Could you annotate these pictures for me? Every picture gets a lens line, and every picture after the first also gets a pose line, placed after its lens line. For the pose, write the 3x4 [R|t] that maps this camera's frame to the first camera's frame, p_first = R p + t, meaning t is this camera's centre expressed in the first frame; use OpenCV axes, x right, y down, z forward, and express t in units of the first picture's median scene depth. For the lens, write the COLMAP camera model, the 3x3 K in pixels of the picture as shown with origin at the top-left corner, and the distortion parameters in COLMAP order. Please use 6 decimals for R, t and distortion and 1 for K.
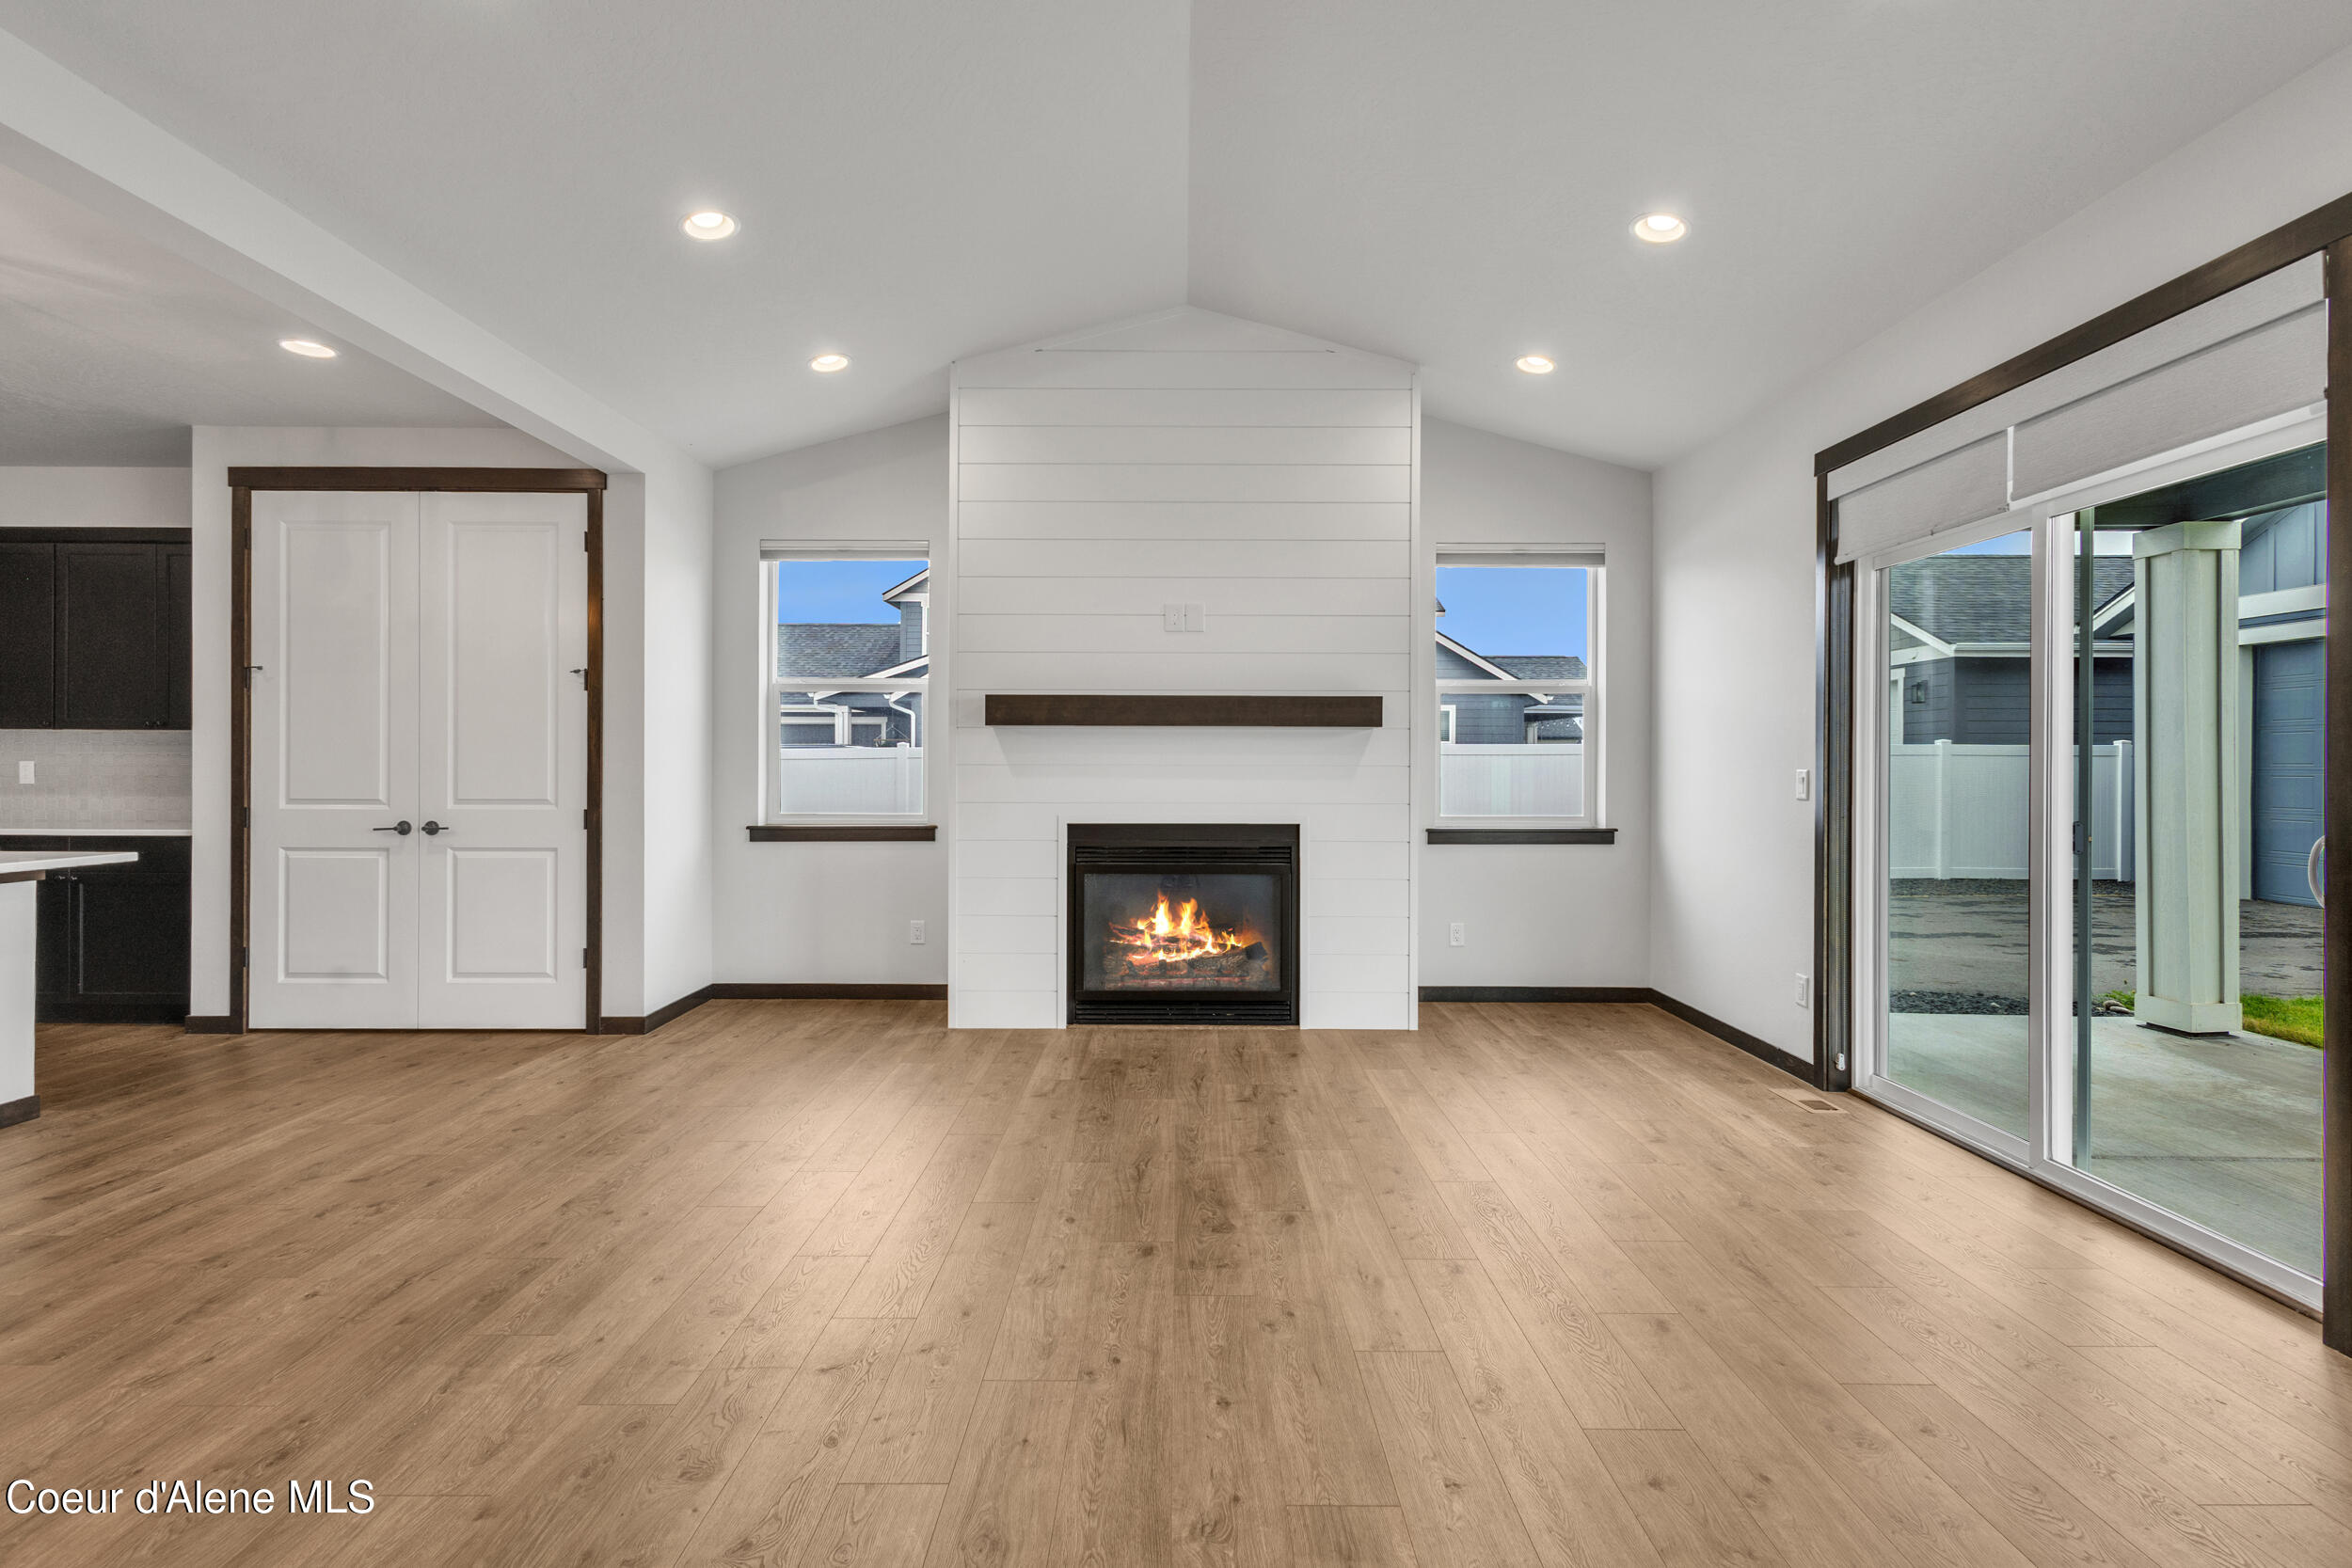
lens RADIAL K [[1089.6, 0, 1173.6], [0, 1089.6, 766.4], [0, 0, 1]] dist [0.007476, -0.000410]
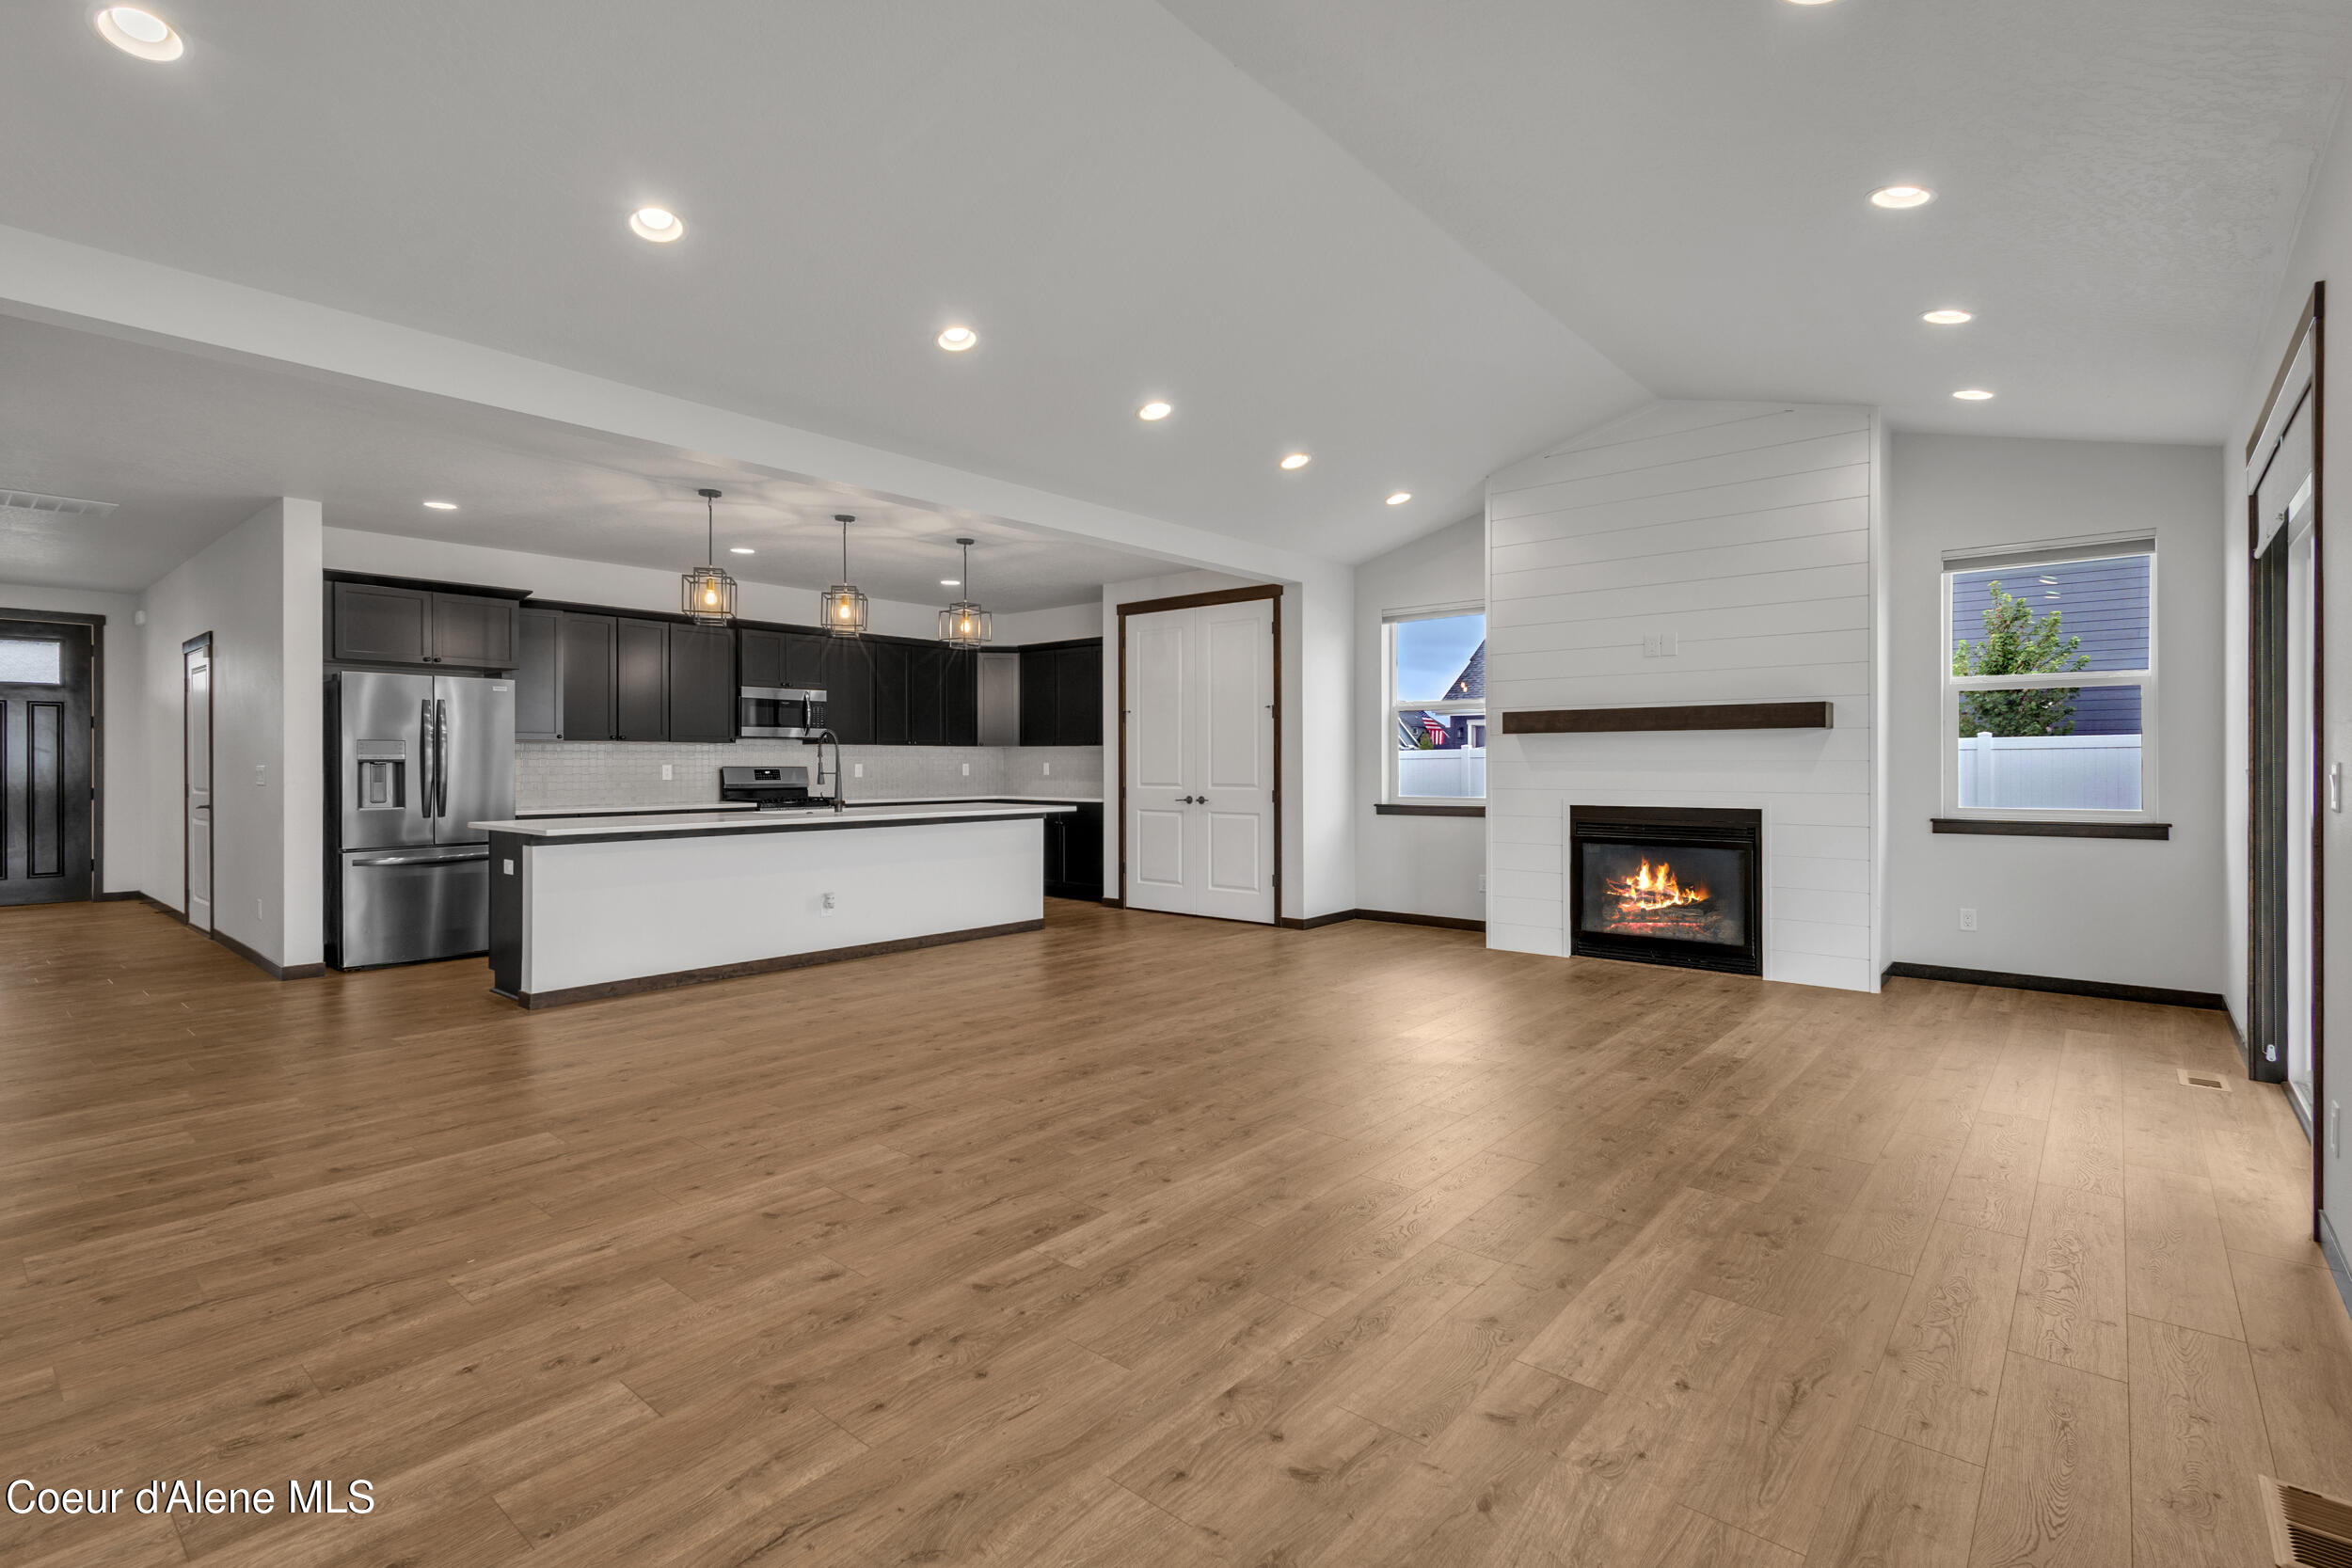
lens RADIAL K [[1089.6, 0, 1173.6], [0, 1089.6, 766.4], [0, 0, 1]] dist [0.007476, -0.000410]
pose [[0.759849, -0.003220, -0.650092, 0.414062], [0.004943, 0.999987, 0.000825, 0.001217], [0.650081, -0.003841, 0.759855, -0.345208]]
